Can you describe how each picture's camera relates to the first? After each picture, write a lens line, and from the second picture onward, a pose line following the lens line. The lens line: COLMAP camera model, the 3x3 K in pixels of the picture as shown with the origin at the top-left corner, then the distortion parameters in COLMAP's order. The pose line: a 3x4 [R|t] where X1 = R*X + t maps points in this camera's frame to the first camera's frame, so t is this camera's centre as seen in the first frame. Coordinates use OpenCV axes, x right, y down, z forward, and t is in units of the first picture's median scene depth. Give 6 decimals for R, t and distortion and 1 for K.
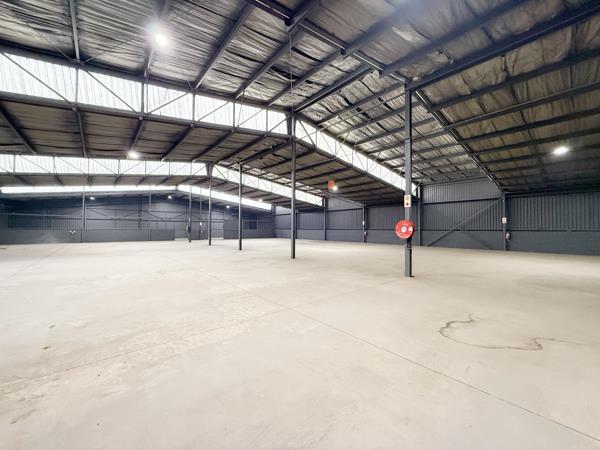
lens RADIAL K [[239.5, 0, 296.4], [0, 239.5, 225.0], [0, 0, 1]] dist [0.000442, 0.000008]
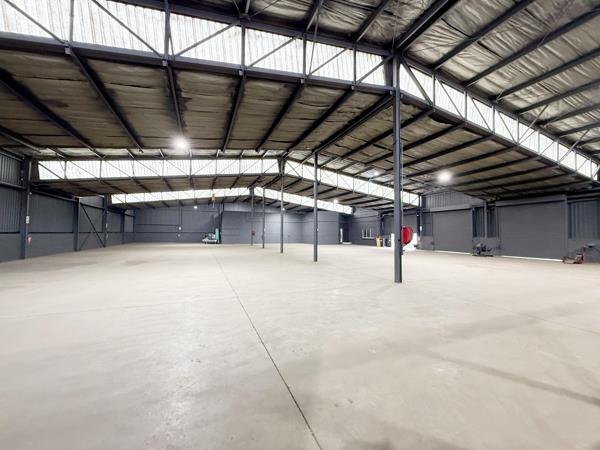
lens RADIAL K [[239.5, 0, 296.4], [0, 239.5, 225.0], [0, 0, 1]] dist [0.000442, 0.000008]
pose [[0.951267, -0.004607, -0.308333, -0.053536], [-0.002583, 0.999734, -0.022907, 0.004456], [0.308357, 0.022587, 0.951003, 0.247342]]
